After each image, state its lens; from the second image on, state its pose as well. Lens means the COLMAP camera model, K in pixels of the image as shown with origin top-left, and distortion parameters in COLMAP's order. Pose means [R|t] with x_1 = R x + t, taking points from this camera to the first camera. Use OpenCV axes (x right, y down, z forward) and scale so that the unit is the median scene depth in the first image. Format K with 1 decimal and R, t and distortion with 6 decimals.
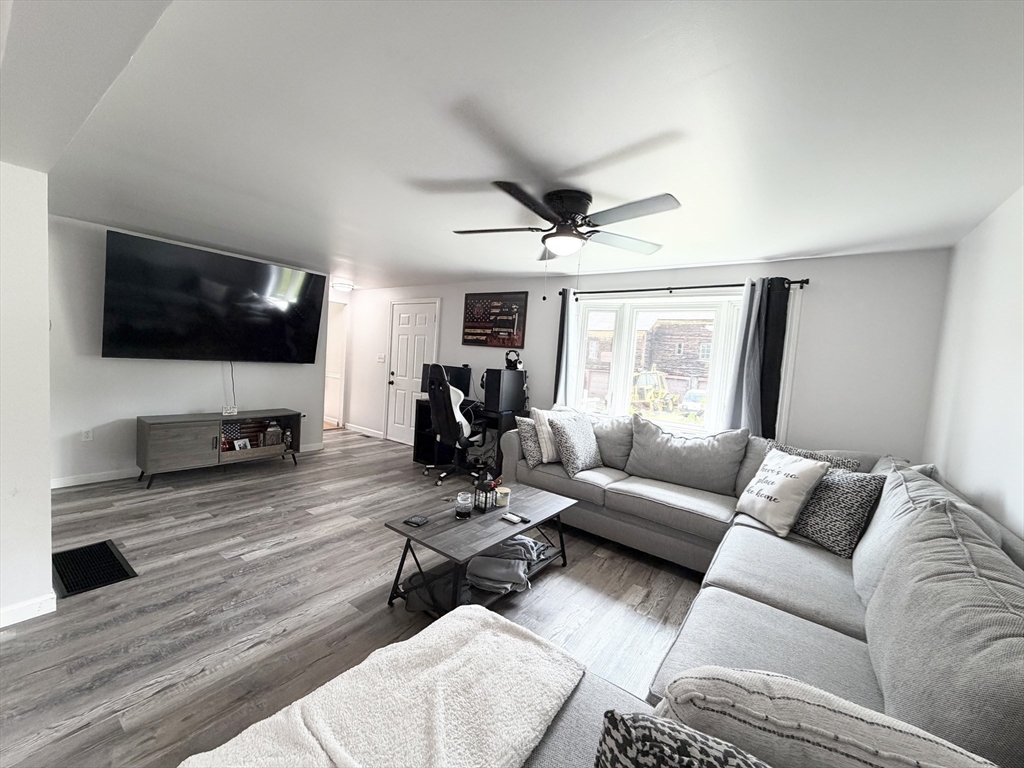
lens RADIAL K [[407.9, 0, 509.5], [0, 407.9, 385.7], [0, 0, 1]] dist [-0.000829, 0.000022]
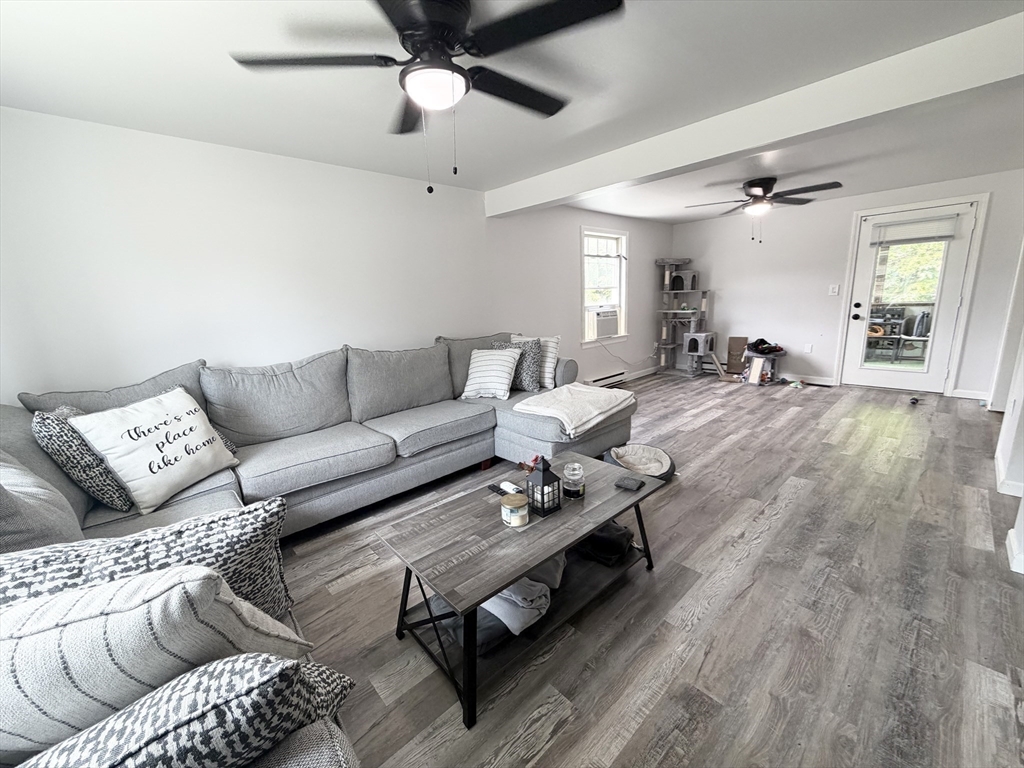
lens RADIAL K [[407.9, 0, 509.5], [0, 407.9, 385.7], [0, 0, 1]] dist [-0.000829, 0.000022]
pose [[-0.980621, -0.065673, 0.184581, -0.085435], [-0.009854, 0.957484, 0.288318, -0.061897], [-0.195668, 0.280911, -0.939576, 1.174225]]
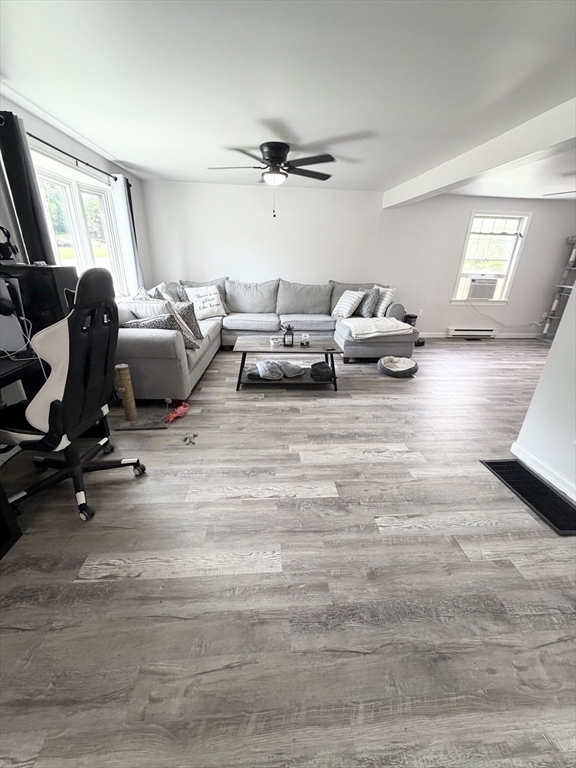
lens RADIAL K [[305.9, 0, 285.6], [0, 305.9, 382.7], [0, 0, 1]] dist [-0.000829, 0.000022]
pose [[-0.646241, -0.370089, 0.667388, -0.742051], [-0.019365, 0.882208, 0.470462, -0.133604], [-0.762888, 0.291108, -0.577286, 1.353641]]
